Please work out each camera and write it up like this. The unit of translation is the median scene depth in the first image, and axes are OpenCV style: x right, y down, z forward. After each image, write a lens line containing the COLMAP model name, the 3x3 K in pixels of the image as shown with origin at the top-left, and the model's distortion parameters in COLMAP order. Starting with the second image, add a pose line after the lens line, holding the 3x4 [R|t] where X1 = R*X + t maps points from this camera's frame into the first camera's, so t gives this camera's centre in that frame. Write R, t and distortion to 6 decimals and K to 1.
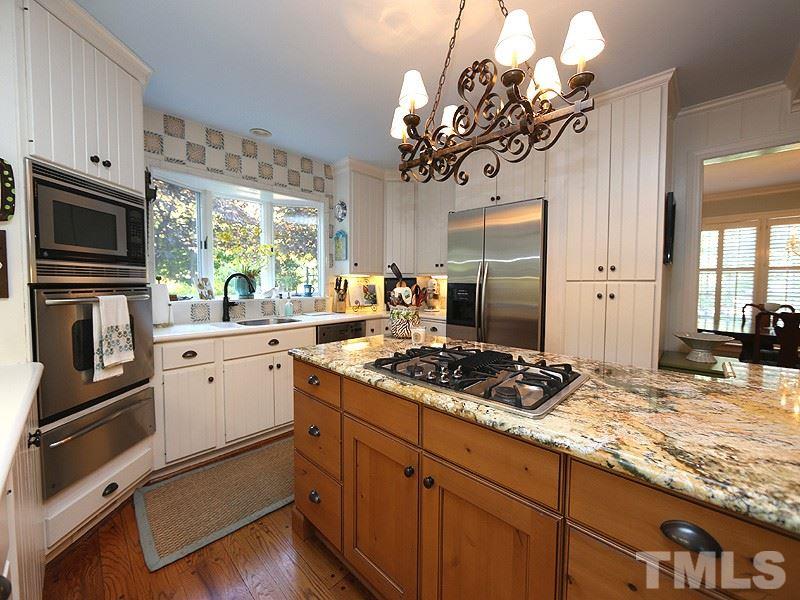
lens RADIAL K [[317.9, 0, 399.0], [0, 317.9, 297.7], [0, 0, 1]] dist [-0.001212, -0.000008]
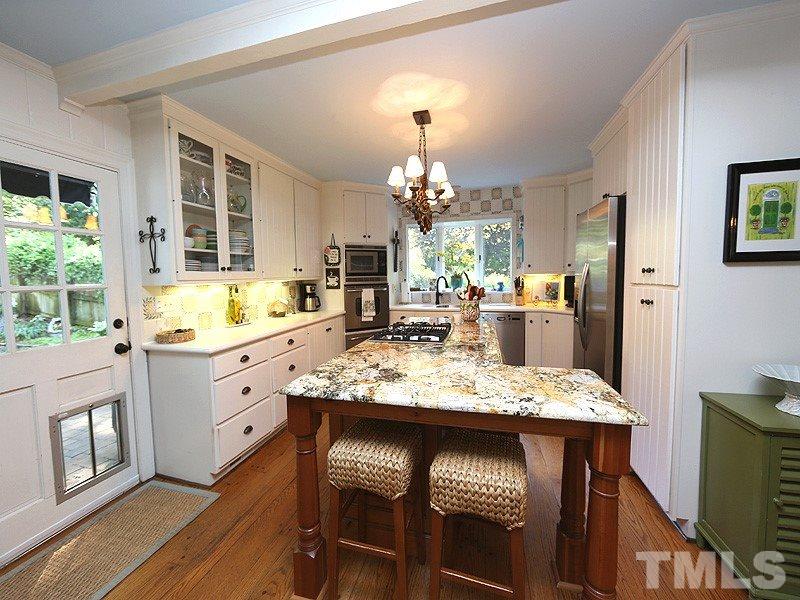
lens RADIAL K [[317.9, 0, 399.3], [0, 317.9, 296.8], [0, 0, 1]] dist [-0.001212, -0.000008]
pose [[0.487044, 0.047583, -0.872080, 0.956292], [-0.024310, 0.998866, 0.040924, -0.034987], [0.873039, 0.001268, 0.487649, -0.017148]]
